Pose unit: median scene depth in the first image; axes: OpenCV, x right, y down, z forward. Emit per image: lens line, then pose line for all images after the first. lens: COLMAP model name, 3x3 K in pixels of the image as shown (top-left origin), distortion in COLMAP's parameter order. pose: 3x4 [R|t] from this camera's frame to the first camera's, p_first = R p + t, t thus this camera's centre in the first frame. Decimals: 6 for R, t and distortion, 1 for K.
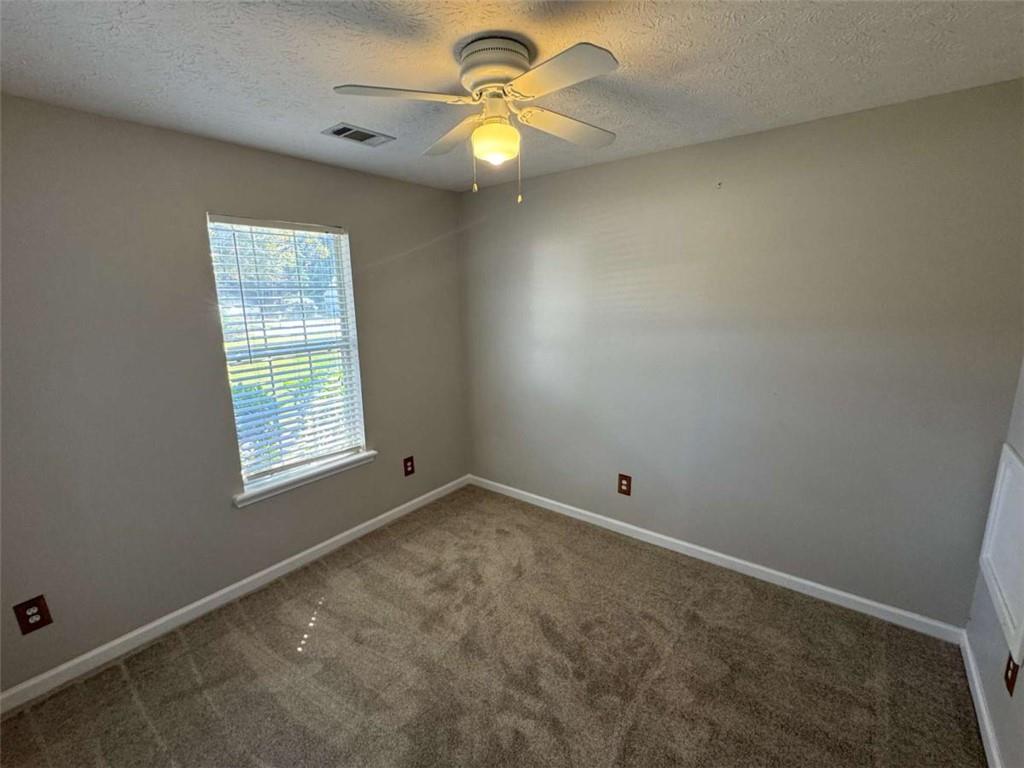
lens RADIAL K [[455.4, 0, 512.1], [0, 455.4, 389.9], [0, 0, 1]] dist [0.002380, 0.000471]
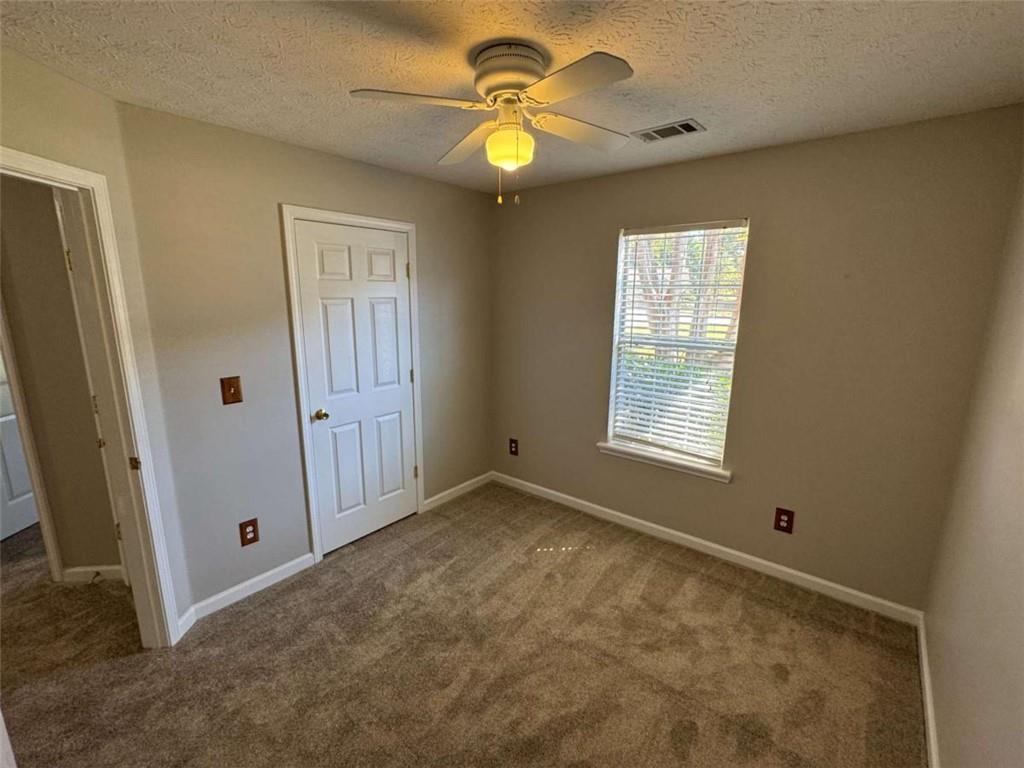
lens RADIAL K [[455.4, 0, 512.1], [0, 455.4, 389.9], [0, 0, 1]] dist [0.002380, 0.000471]
pose [[-0.024804, 0.236203, -0.971387, 0.602758], [-0.211473, 0.948457, 0.236027, -0.157483], [0.977069, 0.211277, 0.026426, 0.620344]]
